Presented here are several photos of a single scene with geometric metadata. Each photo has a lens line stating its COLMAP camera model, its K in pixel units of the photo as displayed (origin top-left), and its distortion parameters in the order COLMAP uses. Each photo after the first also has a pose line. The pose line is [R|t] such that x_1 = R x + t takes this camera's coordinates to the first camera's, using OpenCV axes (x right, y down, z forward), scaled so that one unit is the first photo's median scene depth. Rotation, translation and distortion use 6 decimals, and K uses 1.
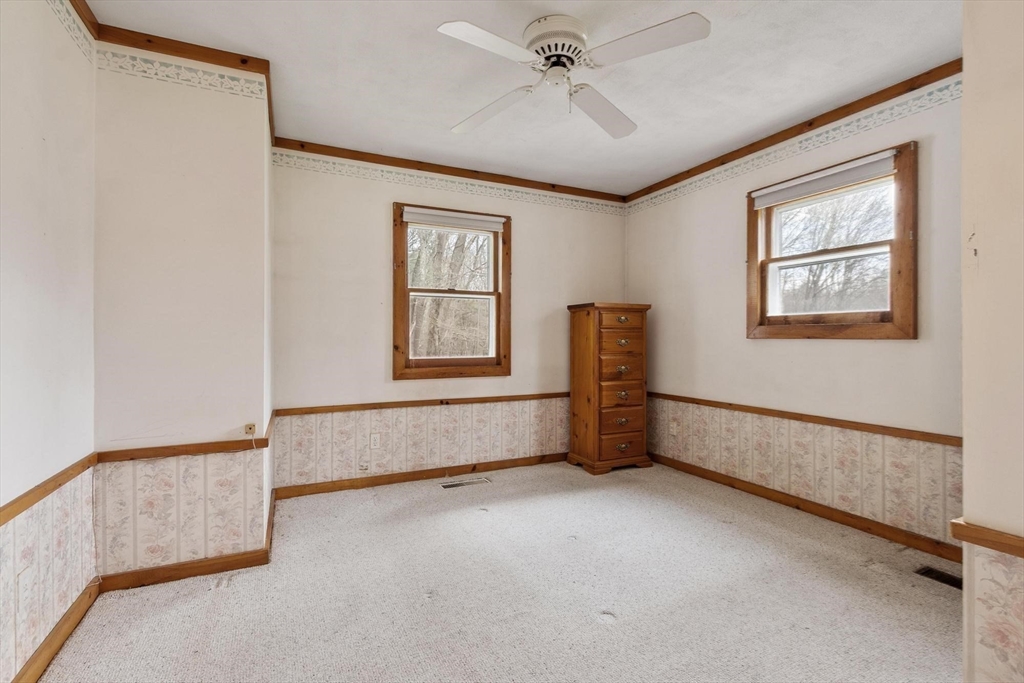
lens RADIAL K [[477.2, 0, 512.0], [0, 477.2, 341.5], [0, 0, 1]] dist [-0.000156, -0.000881]
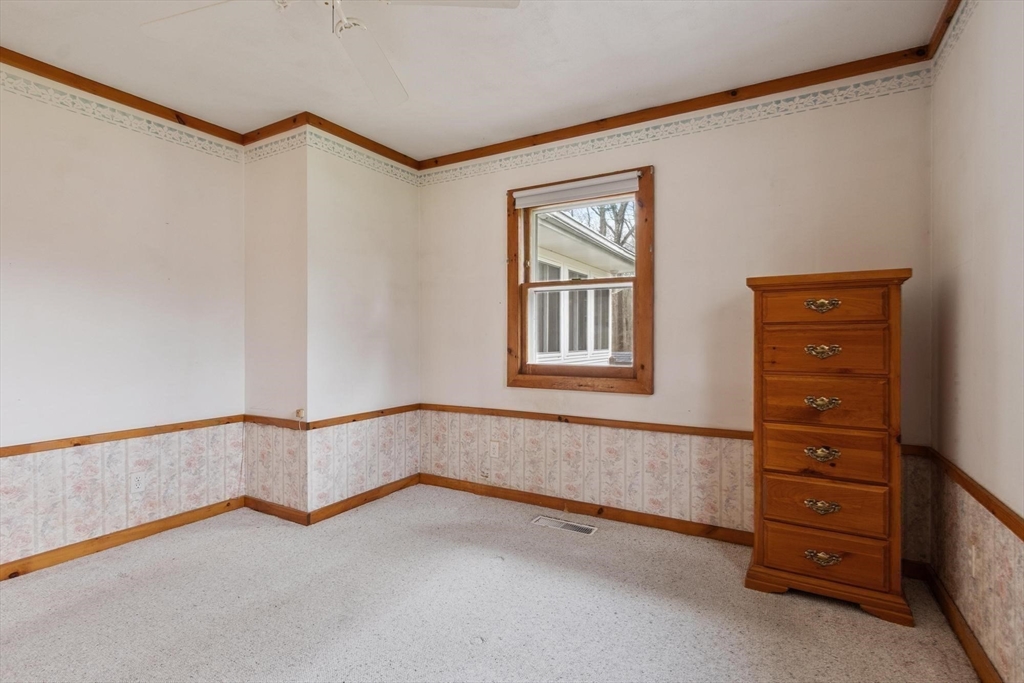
lens RADIAL K [[488.4, 0, 510.0], [0, 488.4, 345.6], [0, 0, 1]] dist [0.000935, -0.000062]
pose [[0.558636, 0.013142, -0.829309, 0.512622], [-0.008580, 0.999913, 0.010066, -0.006283], [0.829369, 0.001493, 0.558700, 0.469543]]
